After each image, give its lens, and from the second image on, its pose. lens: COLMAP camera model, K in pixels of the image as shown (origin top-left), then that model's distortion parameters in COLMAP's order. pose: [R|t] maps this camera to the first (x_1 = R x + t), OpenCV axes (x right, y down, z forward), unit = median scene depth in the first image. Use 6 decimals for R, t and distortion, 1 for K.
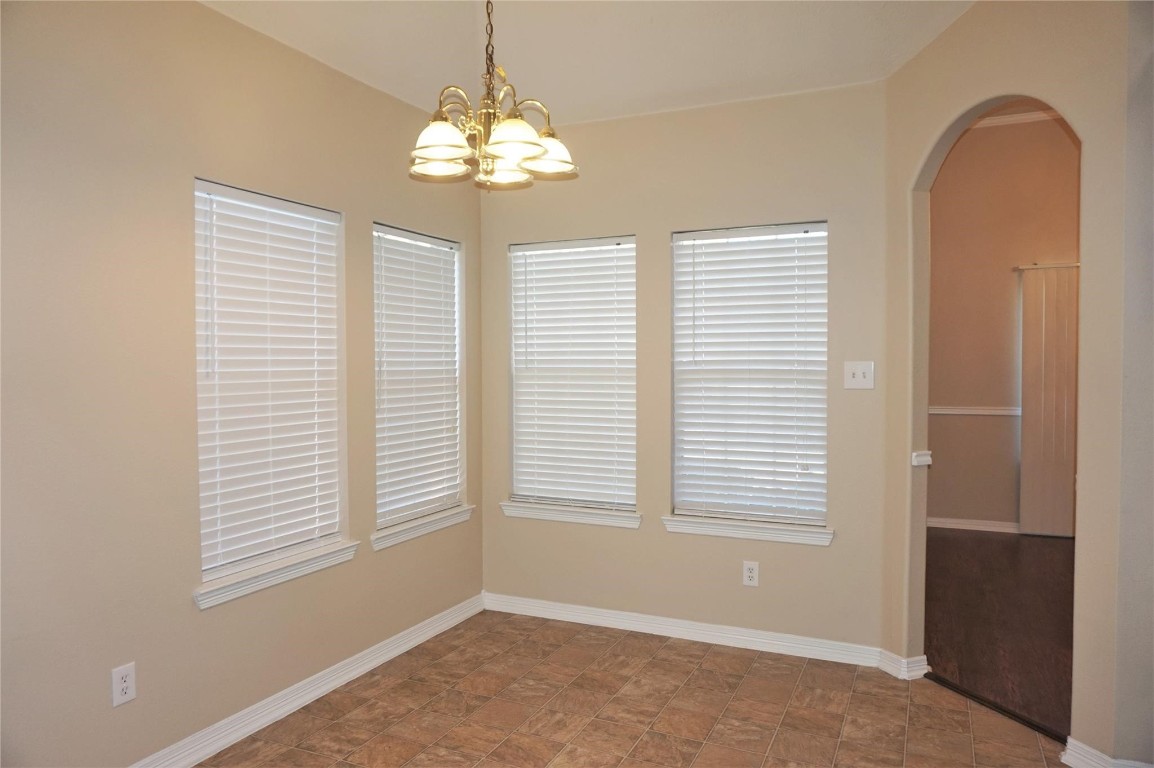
lens RADIAL K [[775.0, 0, 577.9], [0, 775.0, 382.5], [0, 0, 1]] dist [-0.012392, -0.002991]
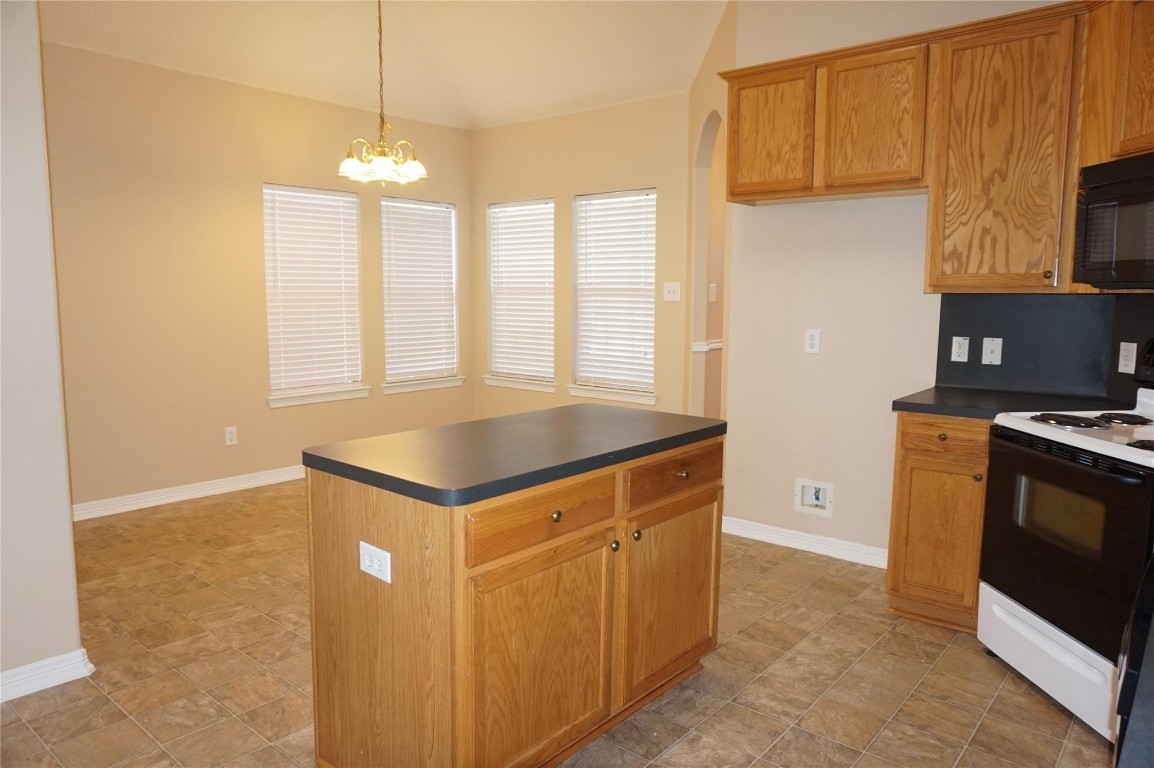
lens RADIAL K [[775.0, 0, 579.4], [0, 775.0, 383.7], [0, 0, 1]] dist [-0.012392, -0.002991]
pose [[0.963704, 0.039160, -0.264084, 0.585494], [-0.014503, 0.995402, 0.094678, 0.027650], [0.266578, -0.087411, 0.959841, -0.501914]]
